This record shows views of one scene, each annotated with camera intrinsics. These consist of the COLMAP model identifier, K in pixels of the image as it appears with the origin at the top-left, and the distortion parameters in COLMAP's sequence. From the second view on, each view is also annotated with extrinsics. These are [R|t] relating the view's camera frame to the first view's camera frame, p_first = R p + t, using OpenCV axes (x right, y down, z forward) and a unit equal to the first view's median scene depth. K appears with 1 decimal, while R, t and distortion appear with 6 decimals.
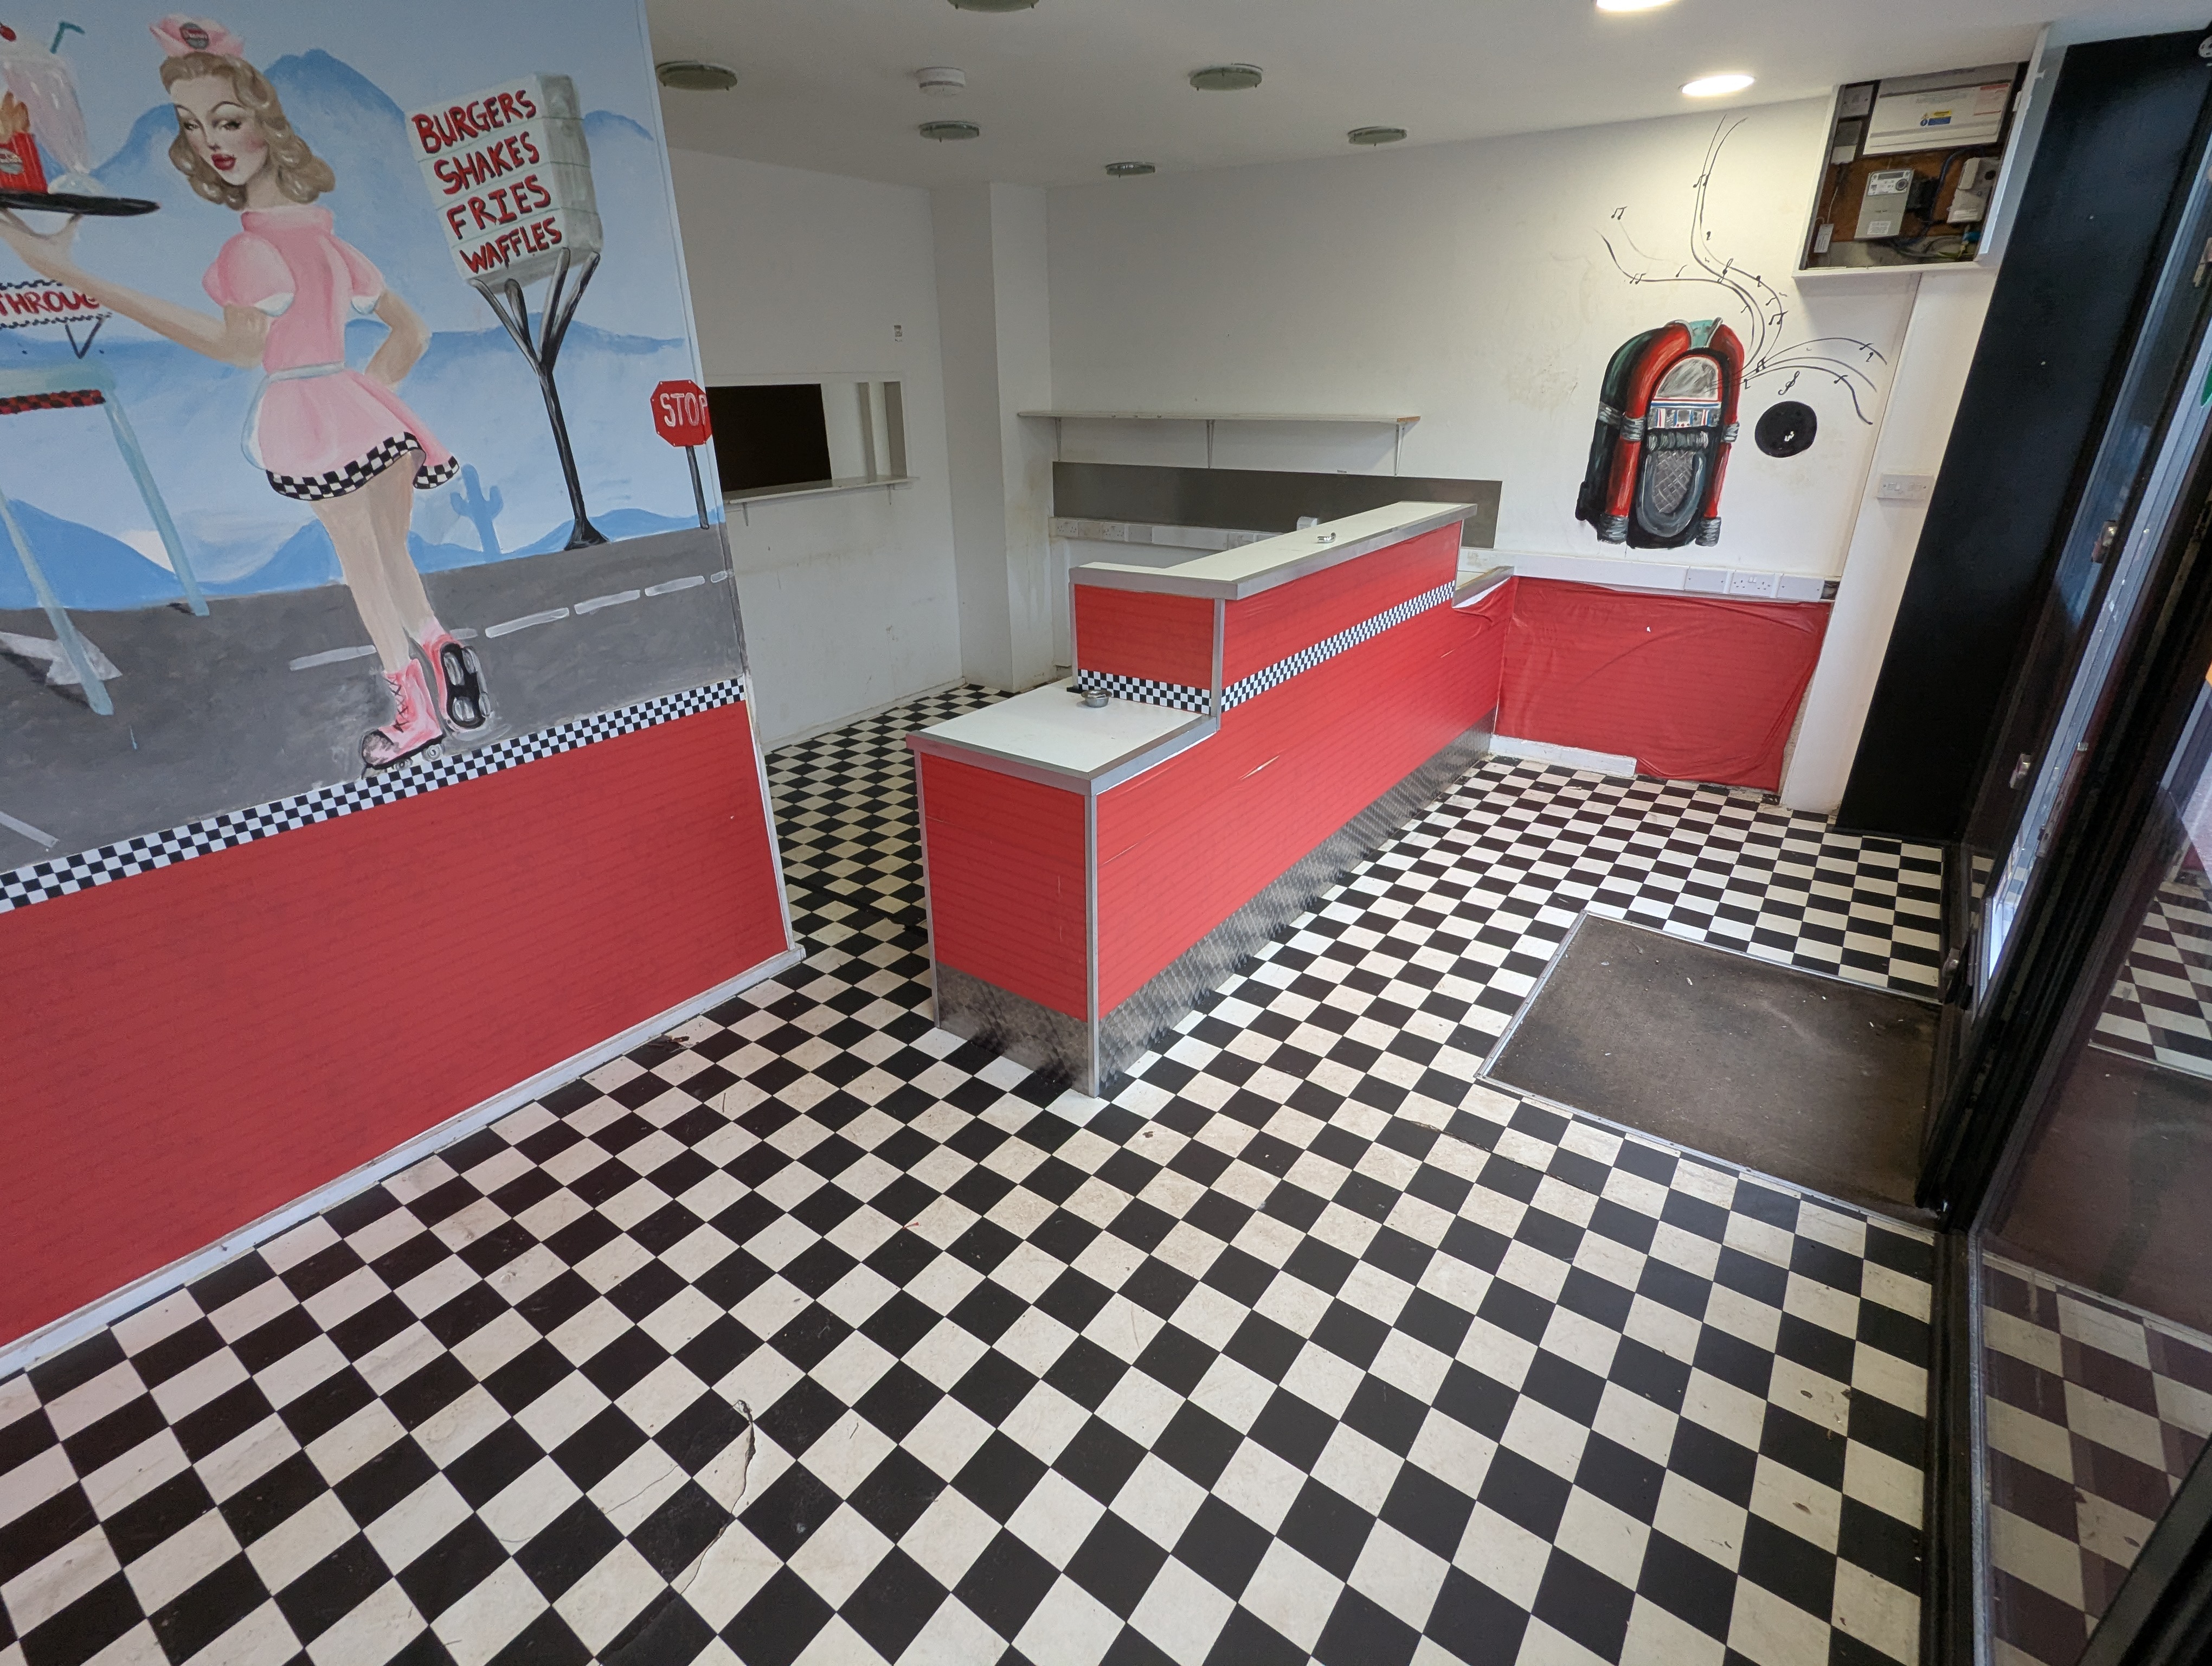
lens RADIAL K [[1048.4, 0, 1106.0], [0, 1048.4, 833.0], [0, 0, 1]] dist [0.000934, -0.000342]
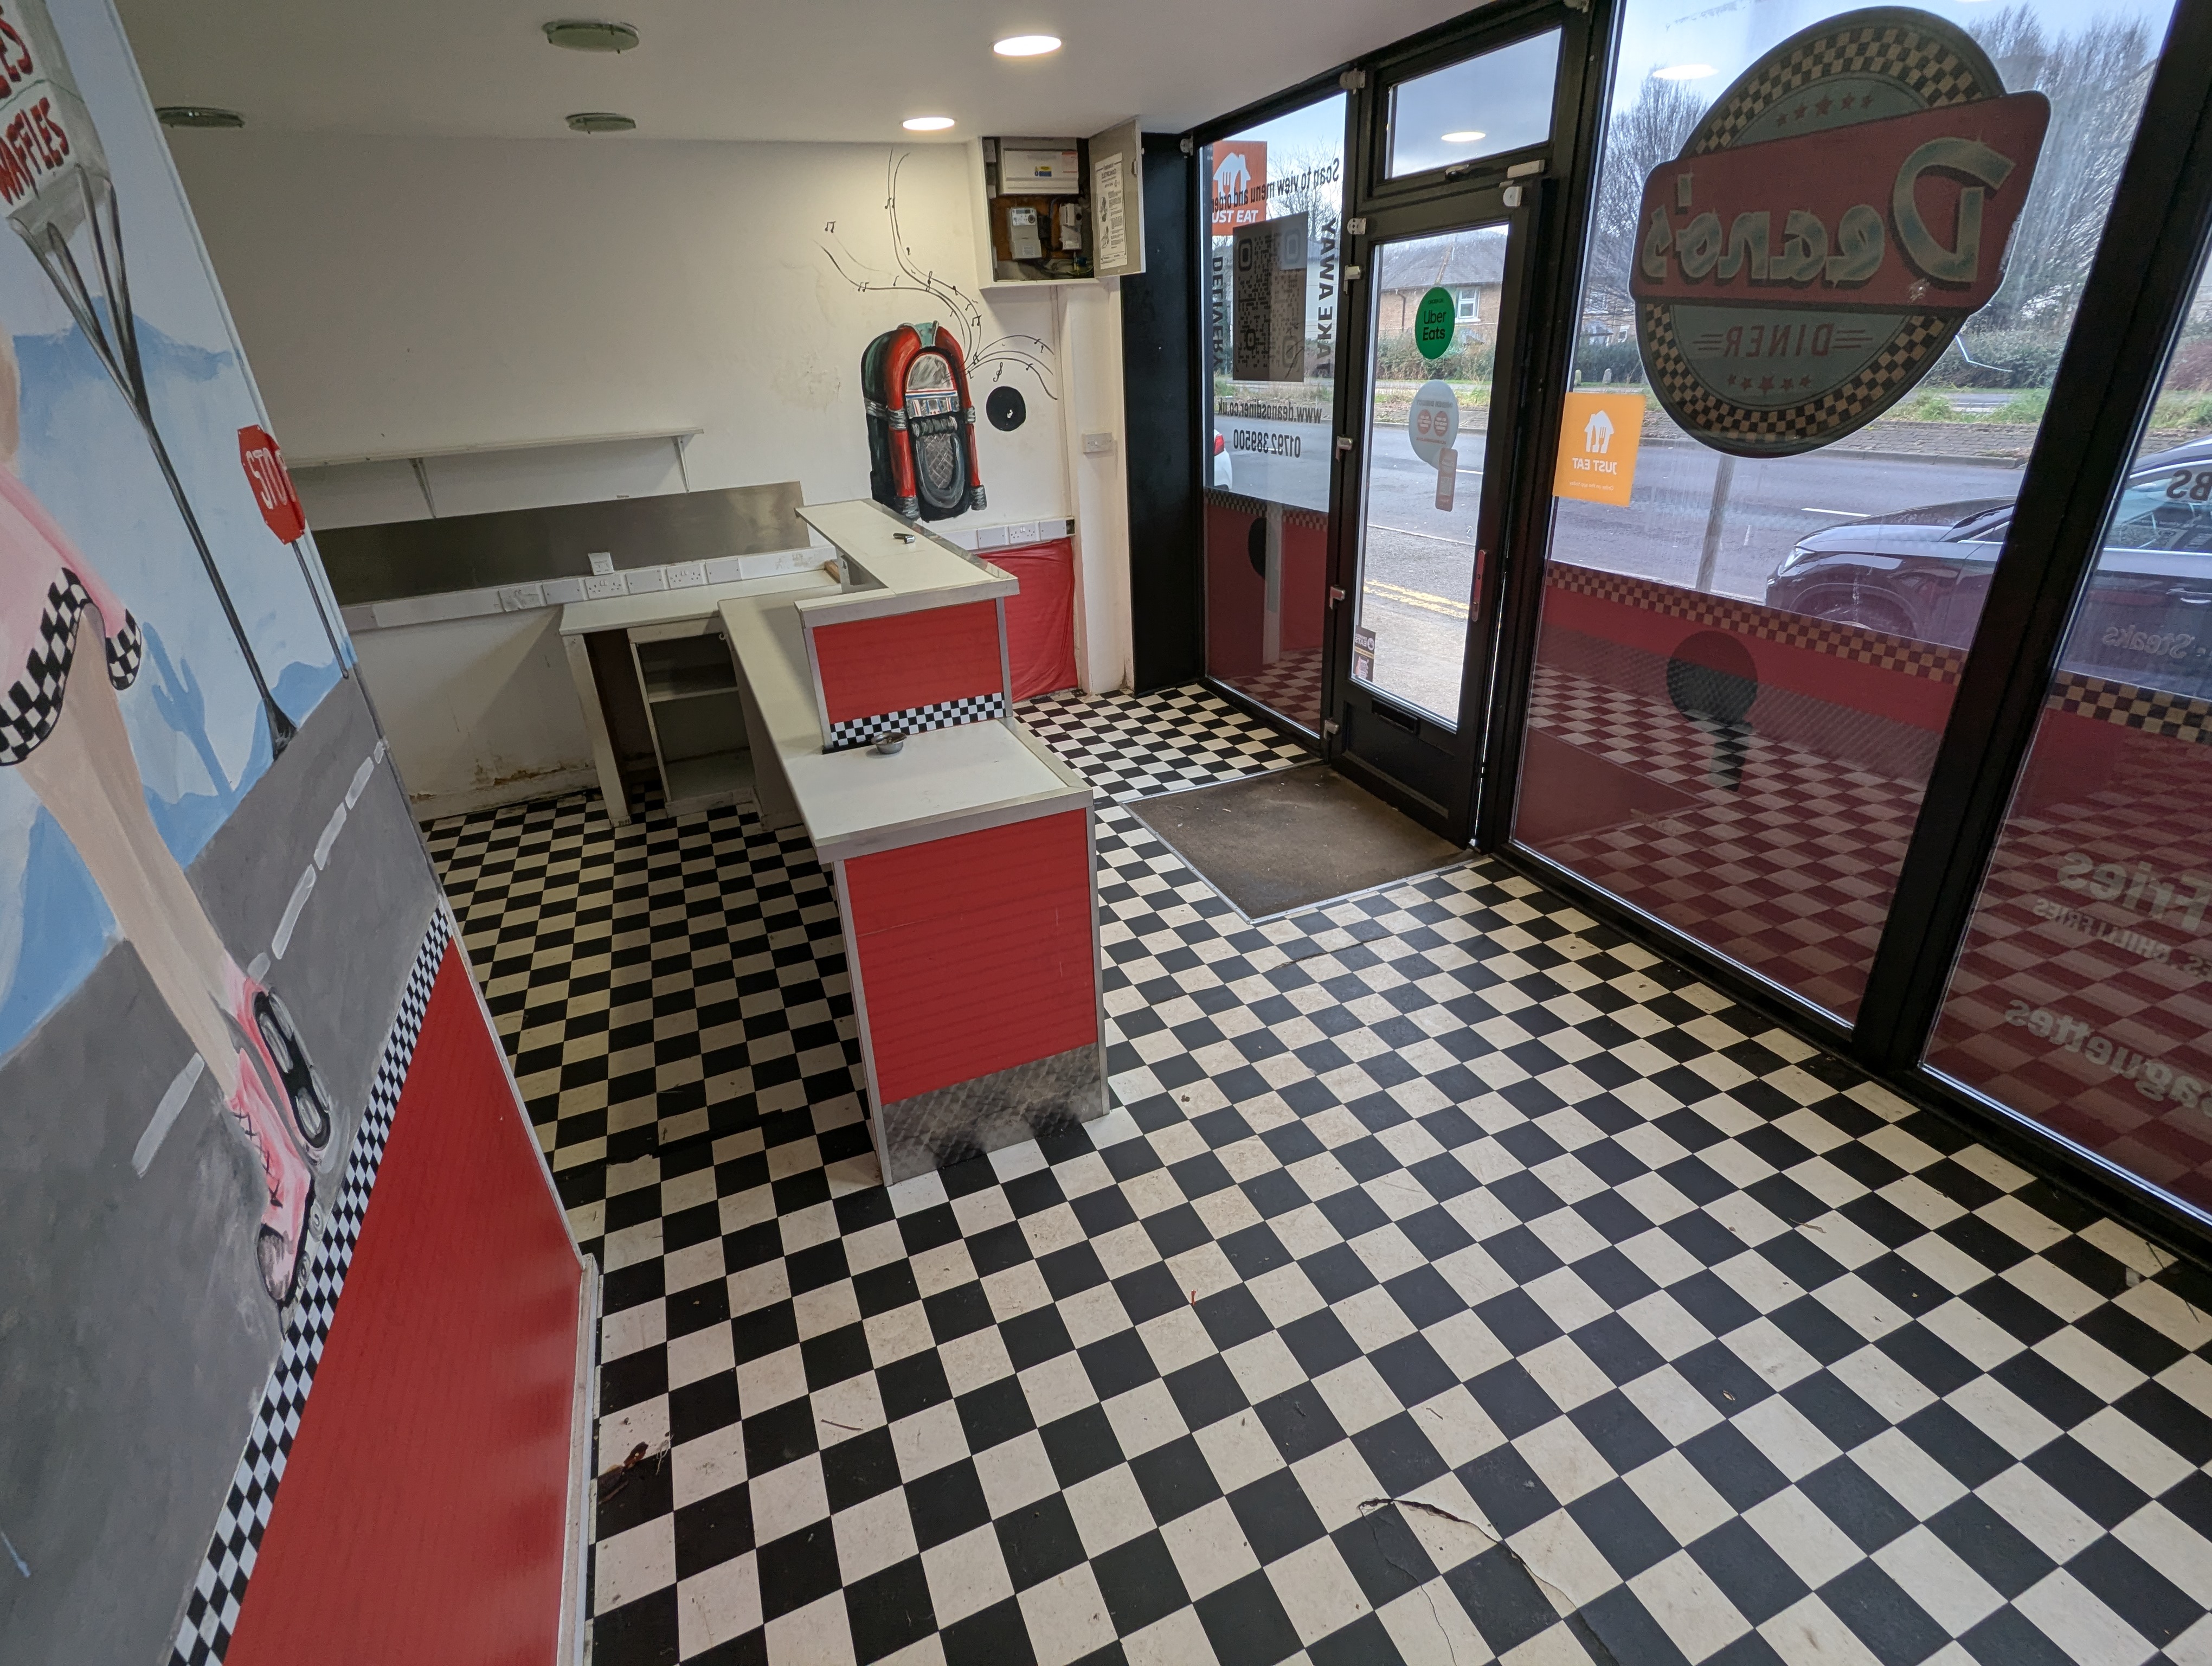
lens RADIAL K [[1049.0, 0, 1106.0], [0, 1049.0, 833.0], [0, 0, 1]] dist [0.013858, -0.011140]
pose [[0.517424, -0.377091, 0.768163, -0.650878], [0.388212, 0.903421, 0.181995, -0.157141], [-0.762603, 0.204042, 0.613843, 0.346321]]
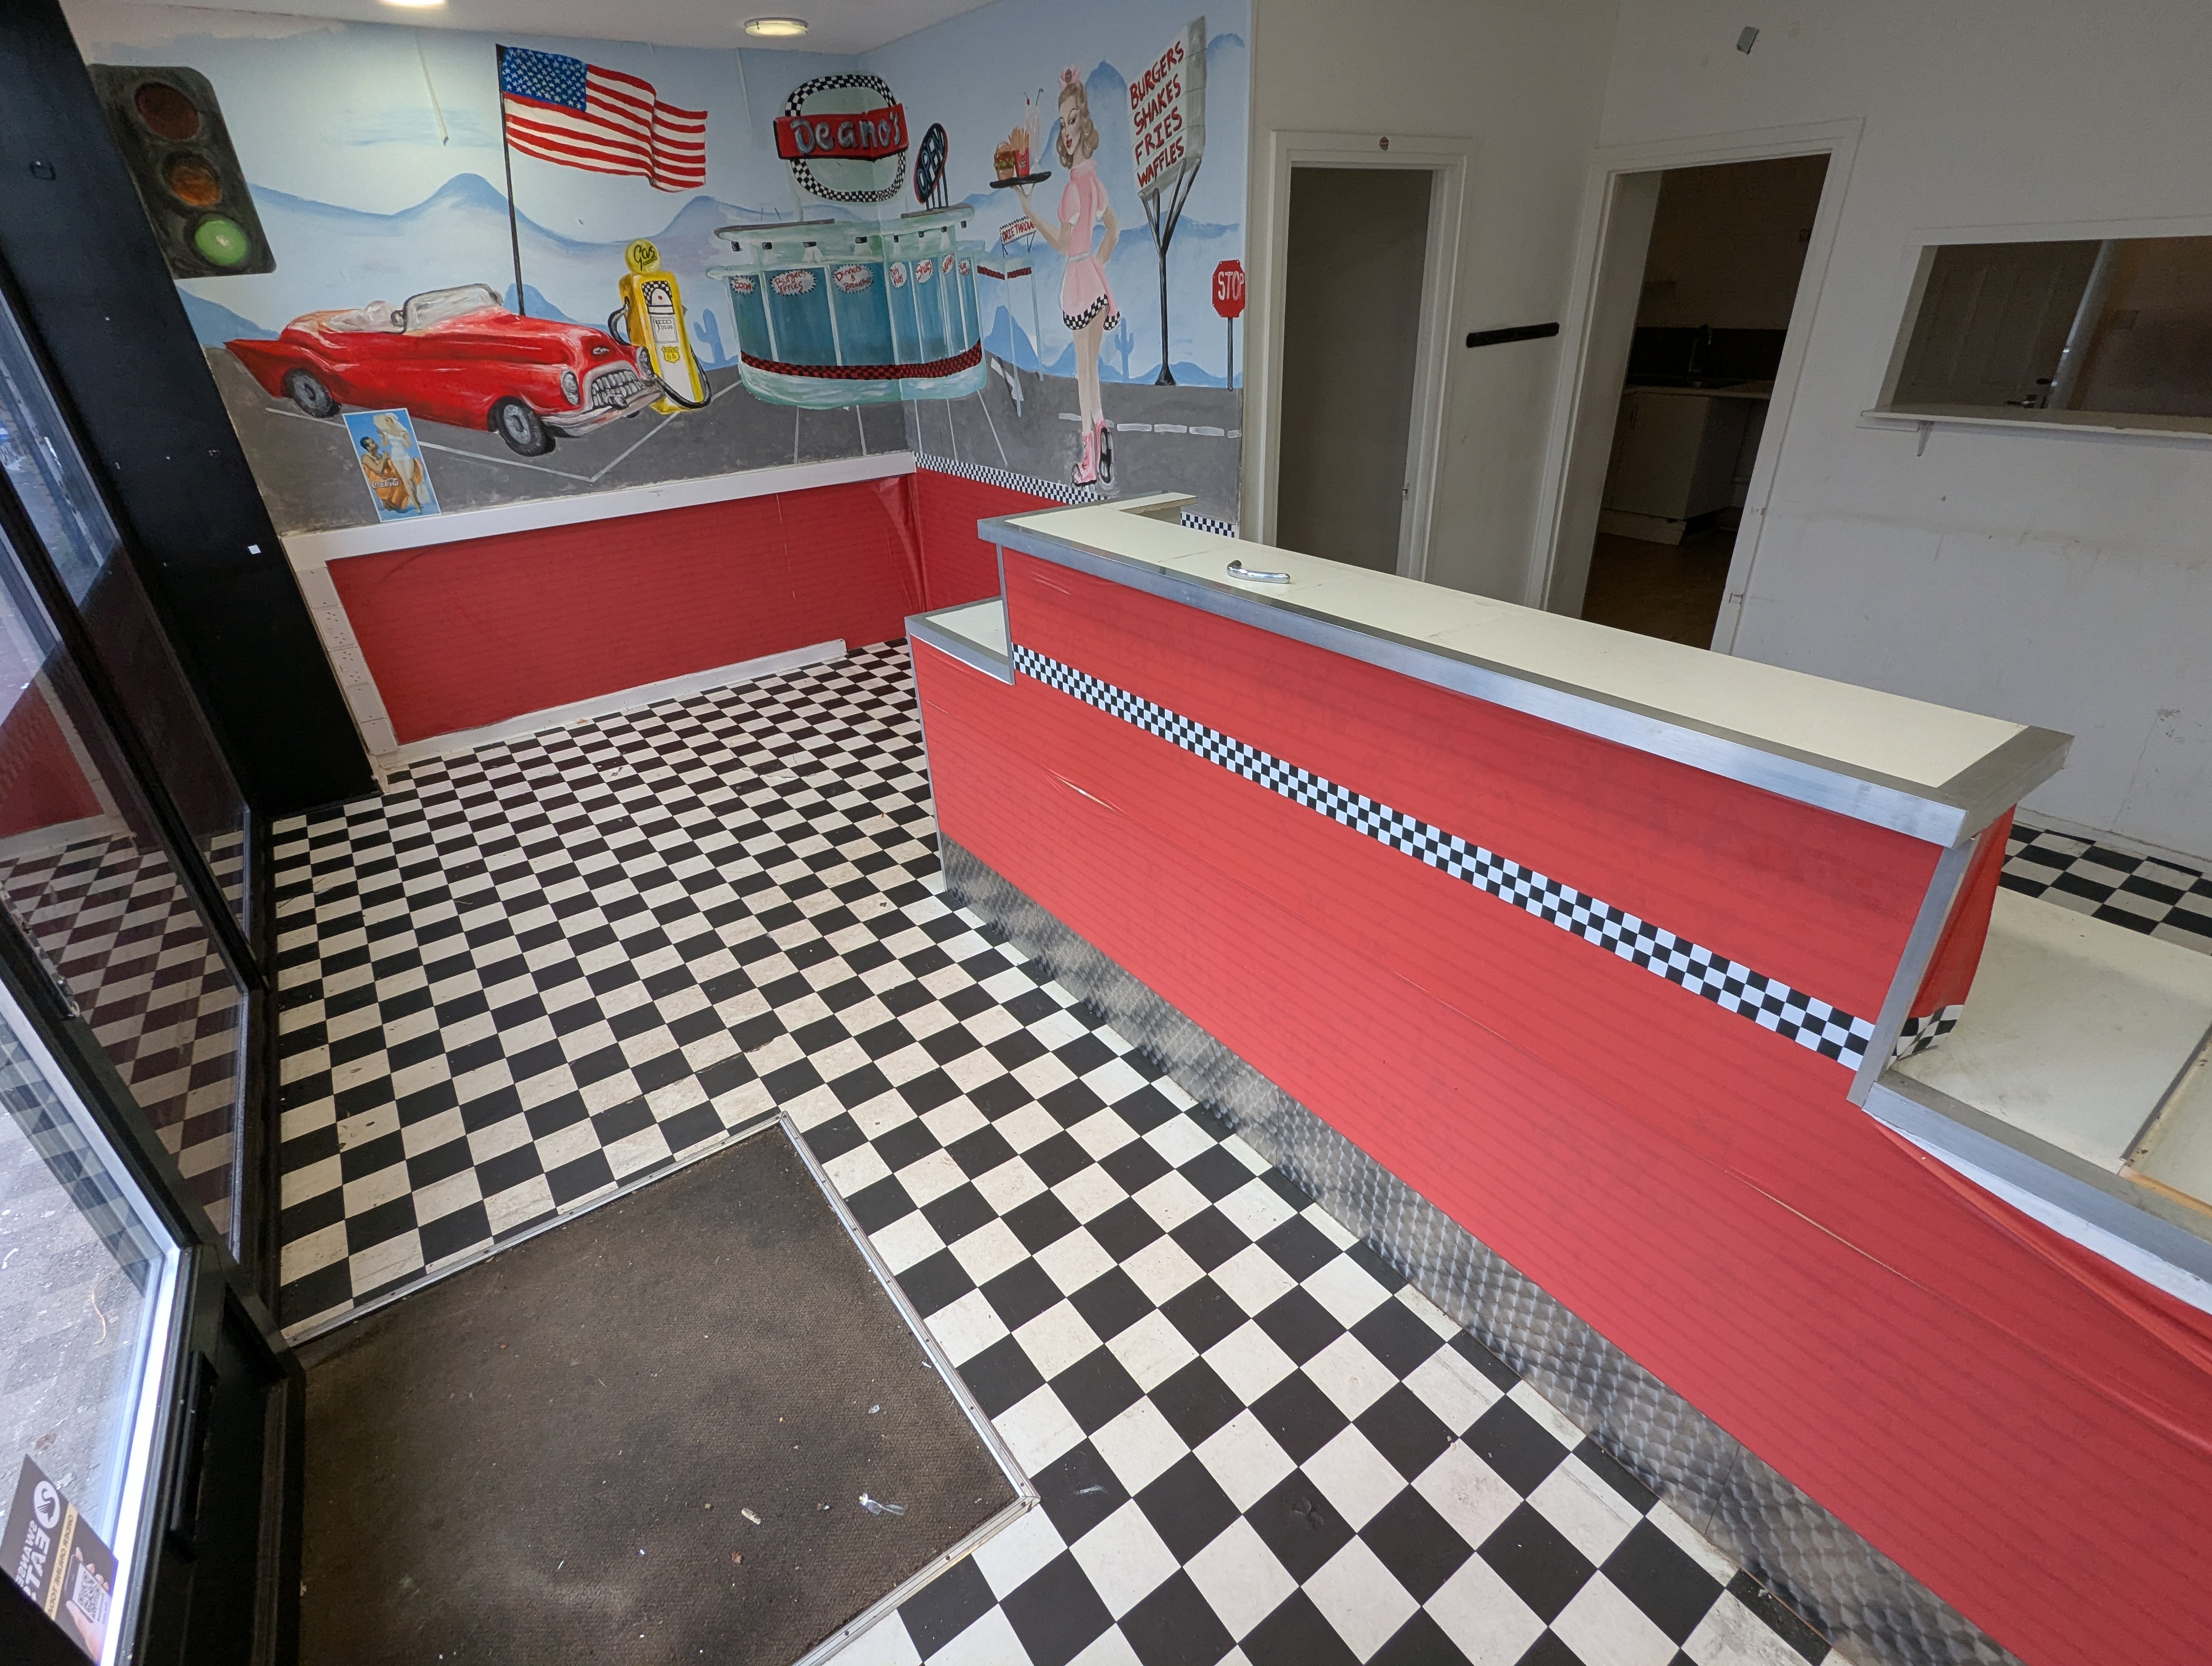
lens RADIAL K [[1042.2, 0, 1100.6], [0, 1042.2, 826.3], [0, 0, 1]] dist [-0.000070, -0.000309]
pose [[-0.307762, 0.475149, -0.824328, 0.884773], [-0.346478, 0.750925, 0.562196, -0.539087], [0.886135, 0.458634, -0.066478, 1.189185]]
